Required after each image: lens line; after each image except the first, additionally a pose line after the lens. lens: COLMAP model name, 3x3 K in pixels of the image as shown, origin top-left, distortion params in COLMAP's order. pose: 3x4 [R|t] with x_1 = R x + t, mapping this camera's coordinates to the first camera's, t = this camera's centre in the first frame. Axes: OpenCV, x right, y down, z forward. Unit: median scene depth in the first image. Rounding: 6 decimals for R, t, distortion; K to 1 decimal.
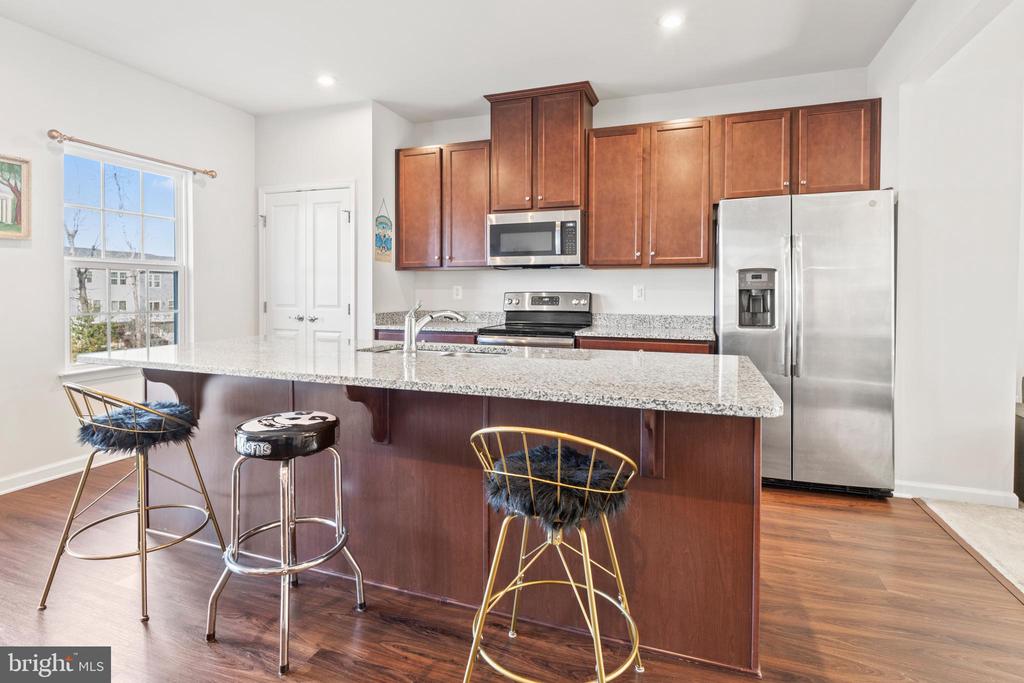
lens RADIAL K [[493.3, 0, 514.5], [0, 493.3, 307.2], [0, 0, 1]] dist [-0.031681, -0.000163]
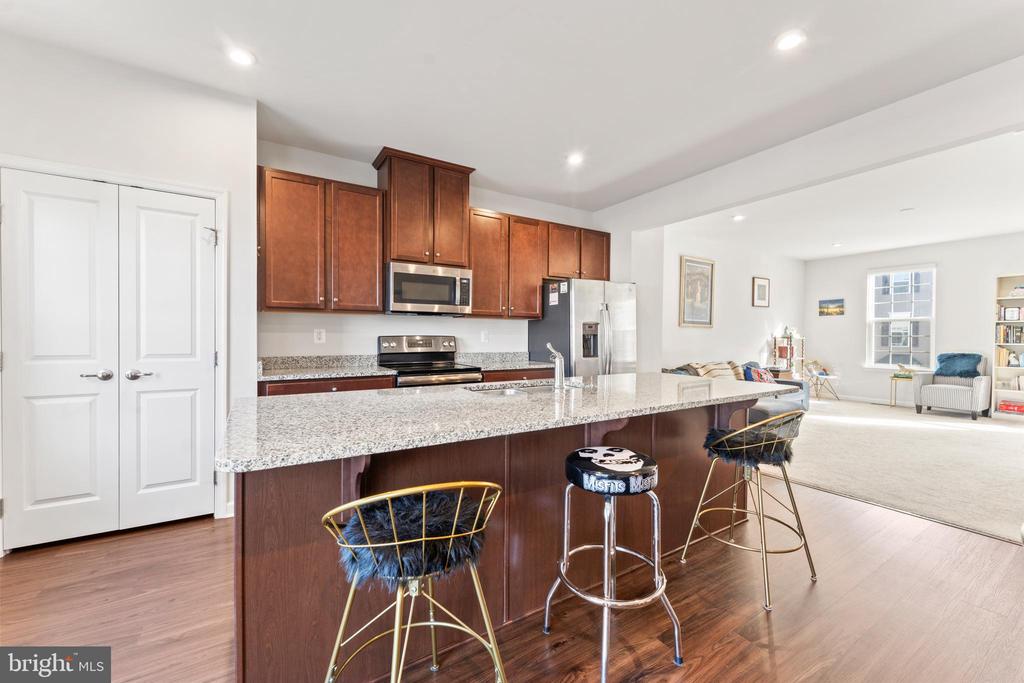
lens RADIAL K [[406.8, 0, 512.0], [0, 406.8, 341.5], [0, 0, 1]] dist [0.002448, 0.000128]
pose [[0.618231, -0.012027, 0.785904, -0.592503], [0.019035, 0.999819, 0.000326, -0.014706], [-0.785766, 0.014758, 0.618348, 0.271228]]
